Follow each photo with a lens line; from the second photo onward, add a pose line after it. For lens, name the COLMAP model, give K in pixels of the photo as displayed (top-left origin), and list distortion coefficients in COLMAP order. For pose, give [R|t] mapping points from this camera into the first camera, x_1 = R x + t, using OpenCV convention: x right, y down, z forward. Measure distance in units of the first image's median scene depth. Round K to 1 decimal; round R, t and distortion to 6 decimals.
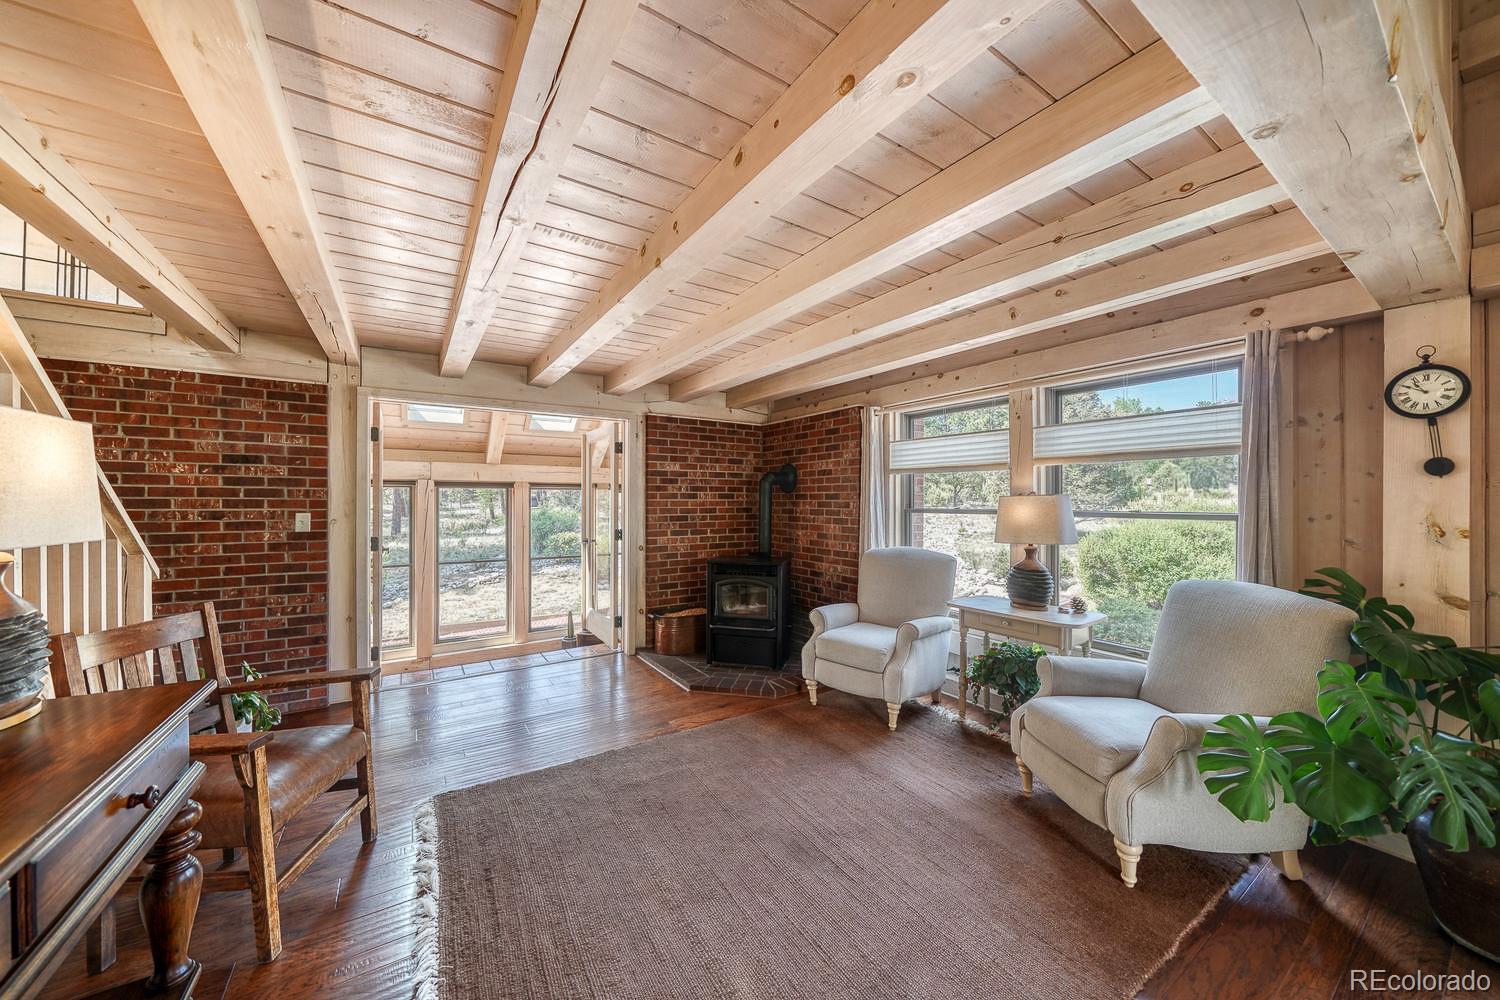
lens RADIAL K [[521.0, 0, 735.0], [0, 521.0, 497.4], [0, 0, 1]] dist [-0.005332, -0.000161]
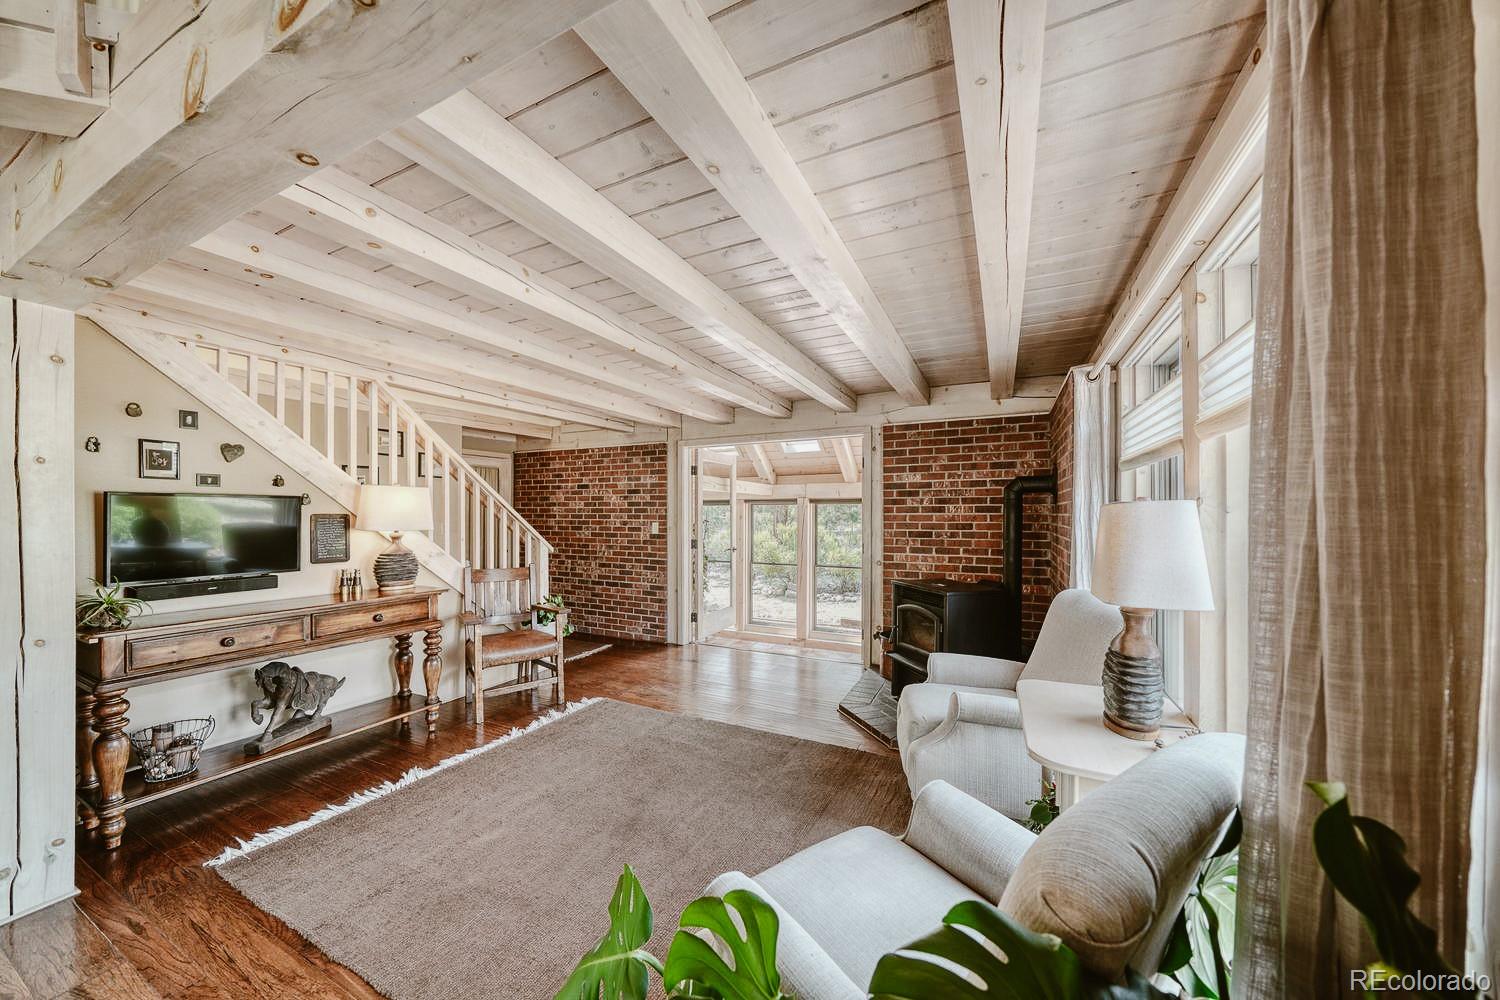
lens RADIAL K [[521.0, 0, 743.5], [0, 521.0, 510.9], [0, 0, 1]] dist [-0.005332, -0.000161]
pose [[0.513796, -0.006843, -0.857885, 0.524569], [0.006449, 0.999971, -0.004114, 0.001236], [0.857888, -0.003419, 0.513826, 0.278309]]
